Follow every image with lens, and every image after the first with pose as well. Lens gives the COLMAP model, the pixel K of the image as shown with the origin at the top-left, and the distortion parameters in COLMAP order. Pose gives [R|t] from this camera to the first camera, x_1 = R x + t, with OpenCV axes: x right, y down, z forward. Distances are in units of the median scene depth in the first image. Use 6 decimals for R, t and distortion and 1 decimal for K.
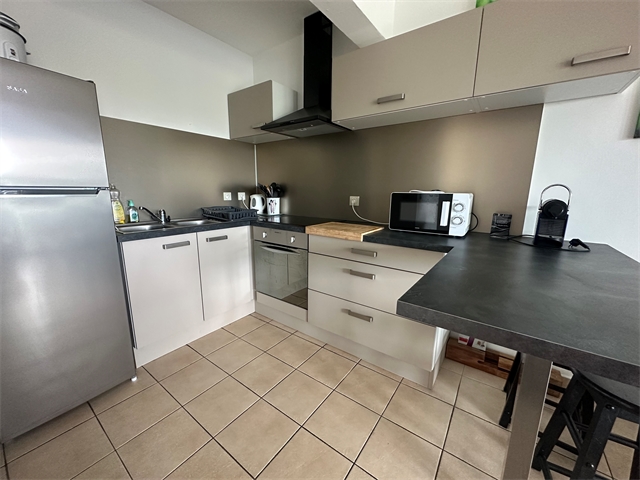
lens RADIAL K [[255.0, 0, 319.7], [0, 255.0, 241.3], [0, 0, 1]] dist [0.003388, 0.001298]
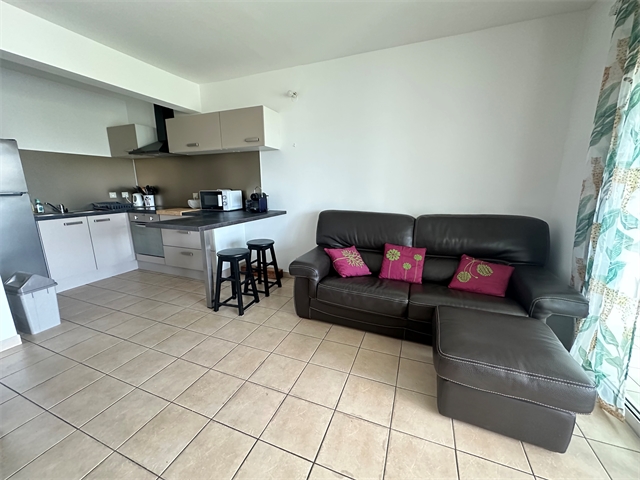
lens RADIAL K [[255.0, 0, 318.2], [0, 255.0, 240.8], [0, 0, 1]] dist [0.003388, 0.001298]
pose [[0.969526, -0.069799, 0.234834, 0.504012], [0.066230, 0.997538, 0.023063, 0.157241], [-0.235866, -0.006807, 0.971762, -0.860343]]
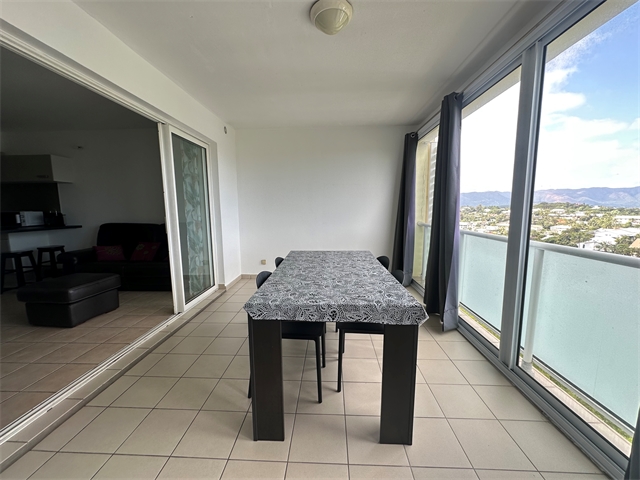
lens RADIAL K [[255.0, 0, 320.5], [0, 255.0, 237.7], [0, 0, 1]] dist [0.003388, 0.001298]
pose [[0.833472, -0.089933, 0.545193, 1.145448], [0.130245, 0.990840, -0.035670, 0.431704], [-0.536991, 0.100738, 0.837551, -2.147935]]
